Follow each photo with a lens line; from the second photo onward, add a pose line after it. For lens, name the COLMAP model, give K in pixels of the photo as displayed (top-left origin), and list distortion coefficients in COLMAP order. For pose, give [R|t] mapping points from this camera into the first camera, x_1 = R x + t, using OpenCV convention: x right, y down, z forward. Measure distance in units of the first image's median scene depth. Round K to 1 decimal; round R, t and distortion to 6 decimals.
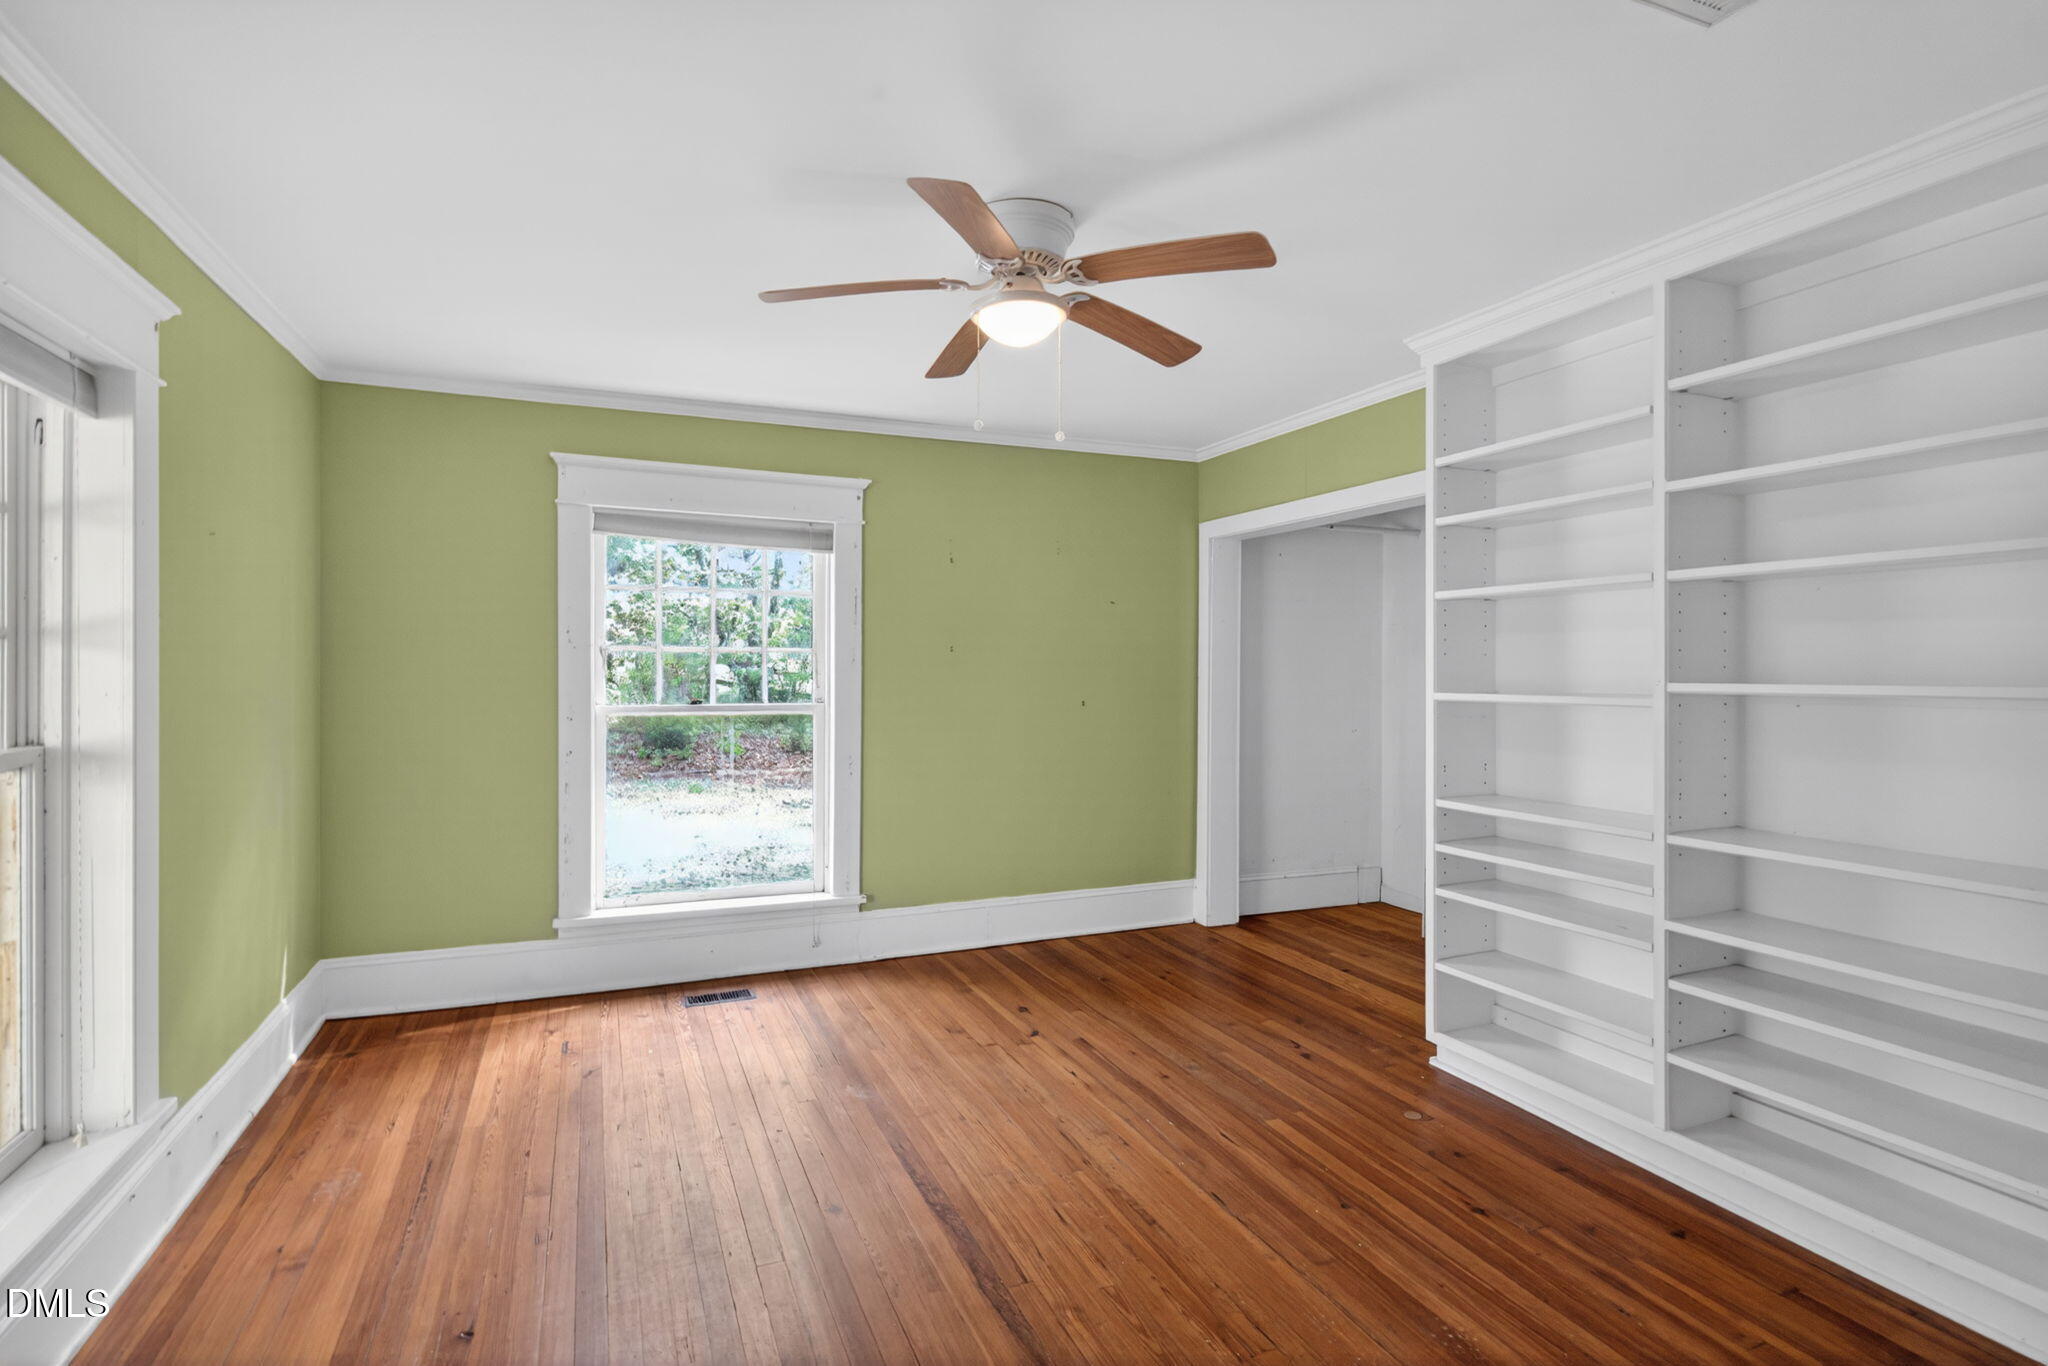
lens RADIAL K [[1016.6, 0, 1024.0], [0, 1016.6, 683.0], [0, 0, 1]] dist [0.002489, 0.000171]
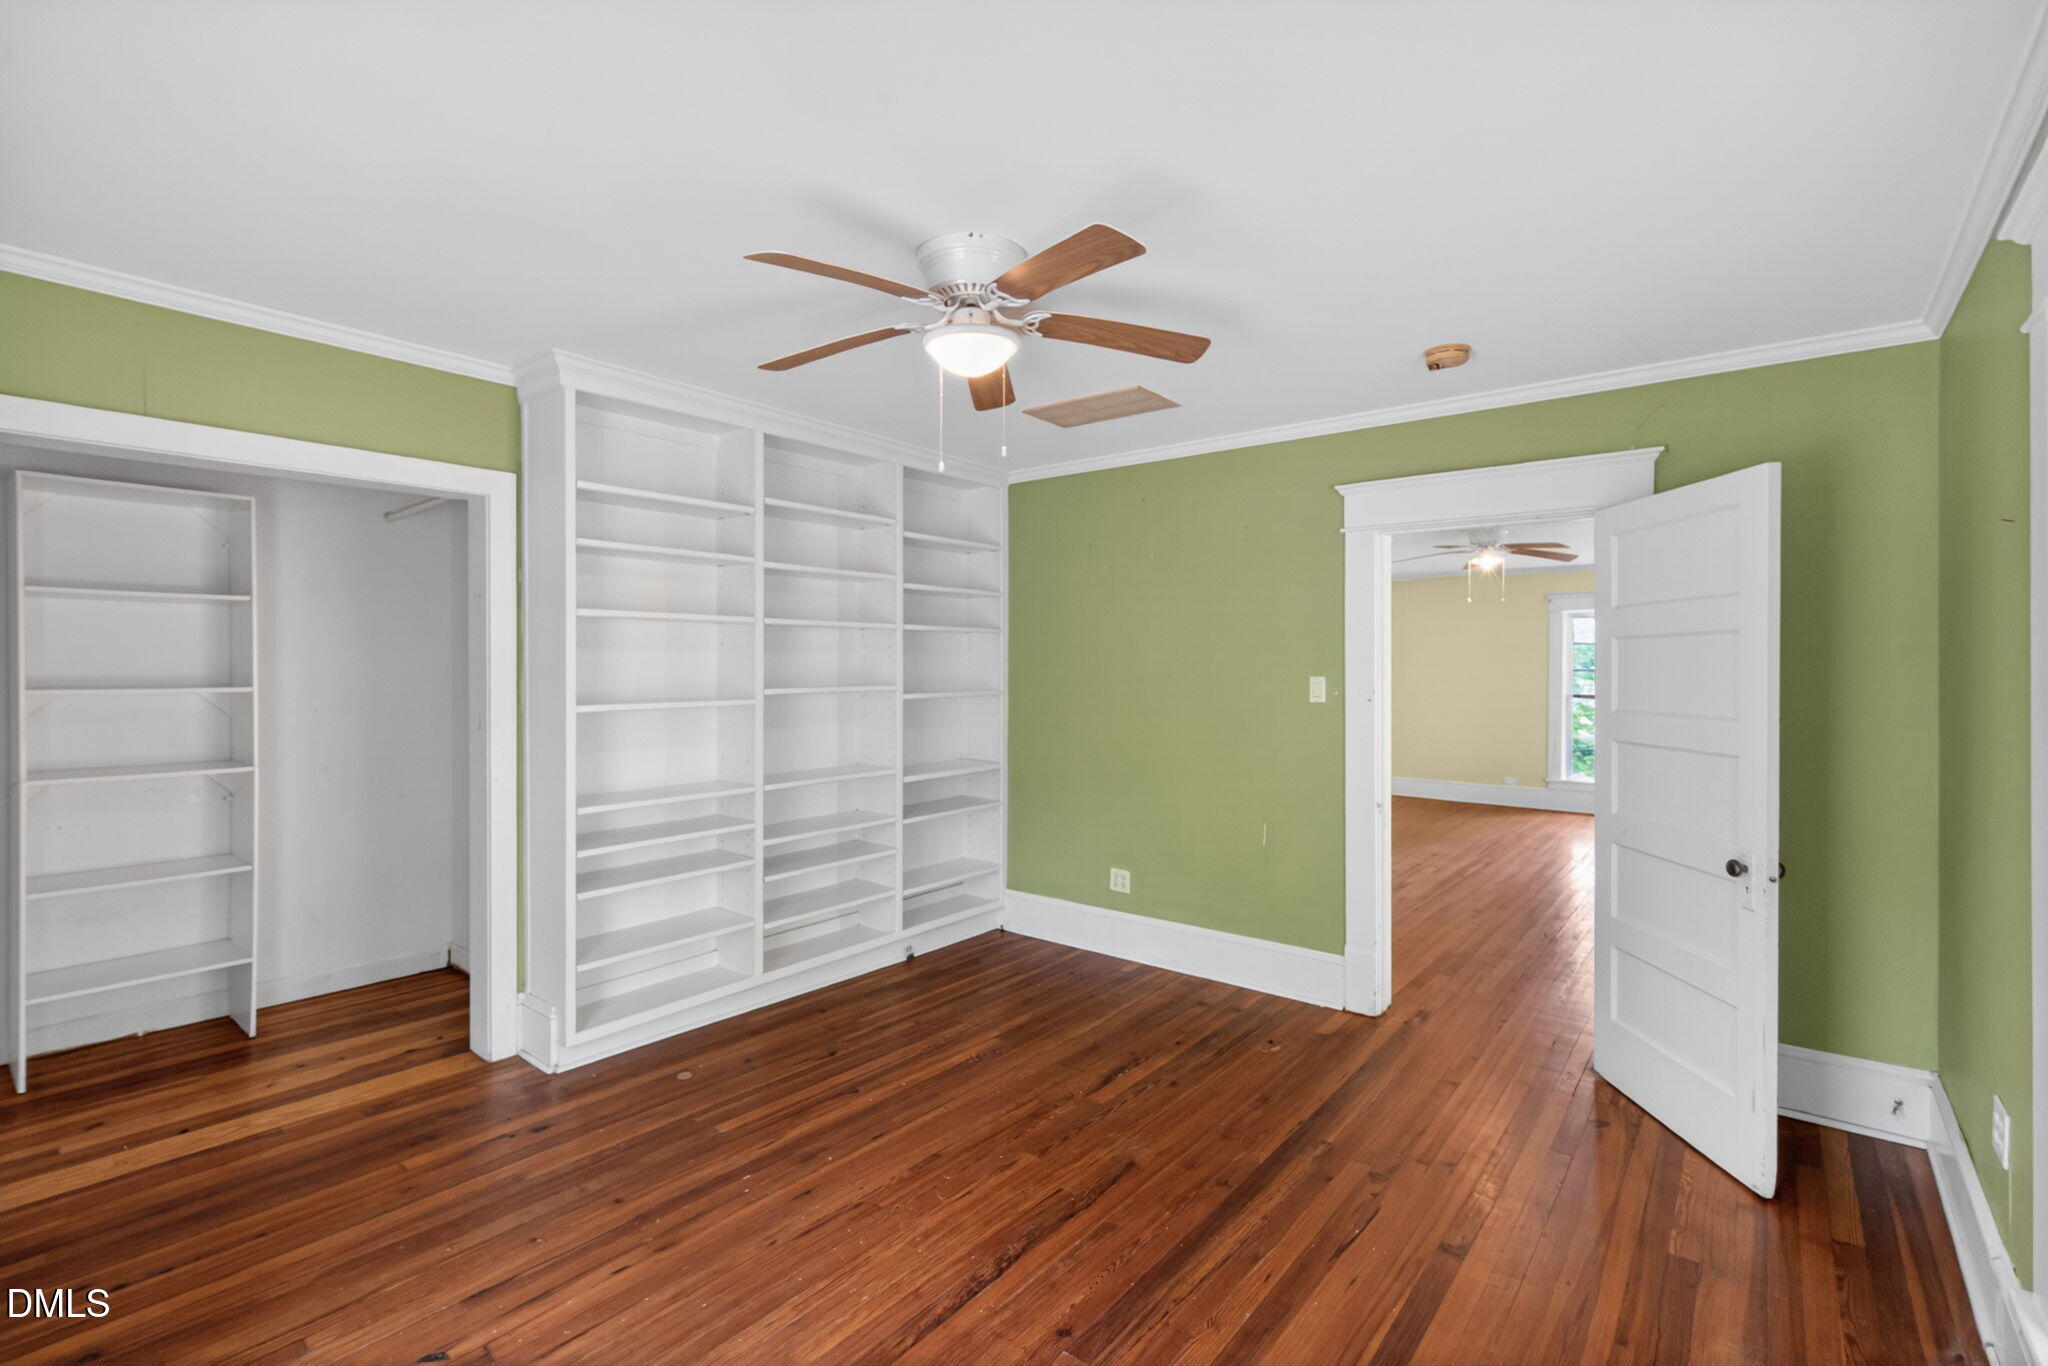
lens RADIAL K [[933.6, 0, 1015.7], [0, 933.6, 686.2], [0, 0, 1]] dist [0.001190, -0.000593]
pose [[-0.480458, -0.020347, 0.876781, -0.714771], [0.009696, 0.999546, 0.028509, -0.035128], [-0.876964, 0.022199, -0.480043, 1.194938]]
